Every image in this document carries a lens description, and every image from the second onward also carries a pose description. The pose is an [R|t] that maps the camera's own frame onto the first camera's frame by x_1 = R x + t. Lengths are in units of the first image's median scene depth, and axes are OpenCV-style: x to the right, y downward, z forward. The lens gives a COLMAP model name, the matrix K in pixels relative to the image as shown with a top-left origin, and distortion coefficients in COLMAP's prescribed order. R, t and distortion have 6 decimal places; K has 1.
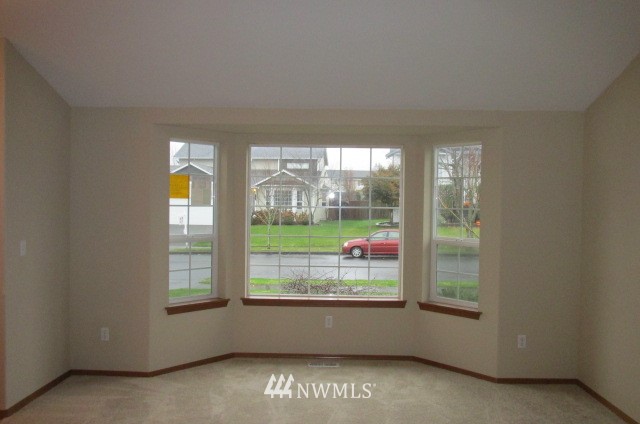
lens RADIAL K [[541.9, 0, 323.3], [0, 541.9, 209.5], [0, 0, 1]] dist [0.007241, -0.000857]
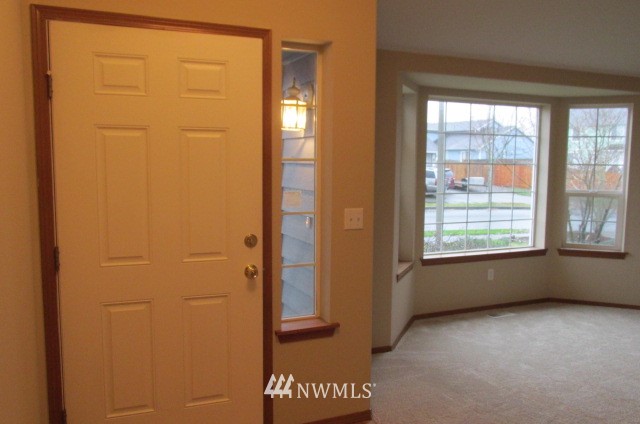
lens RADIAL K [[541.9, 0, 320.2], [0, 541.9, 215.2], [0, 0, 1]] dist [0.007241, -0.000857]
pose [[0.915128, -0.055028, 0.399390, -0.661508], [0.011553, 0.993814, 0.110457, -0.023681], [-0.402997, -0.096468, 0.910103, 0.180511]]
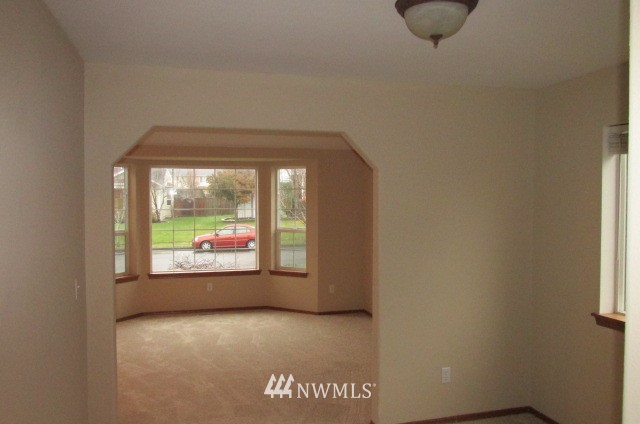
lens RADIAL K [[541.9, 0, 318.3], [0, 541.9, 212.0], [0, 0, 1]] dist [0.007241, -0.000857]
pose [[0.960484, -0.022288, 0.277441, -0.105758], [0.018451, 0.999695, 0.016432, -0.015533], [-0.277723, -0.010663, 0.960602, -0.477360]]
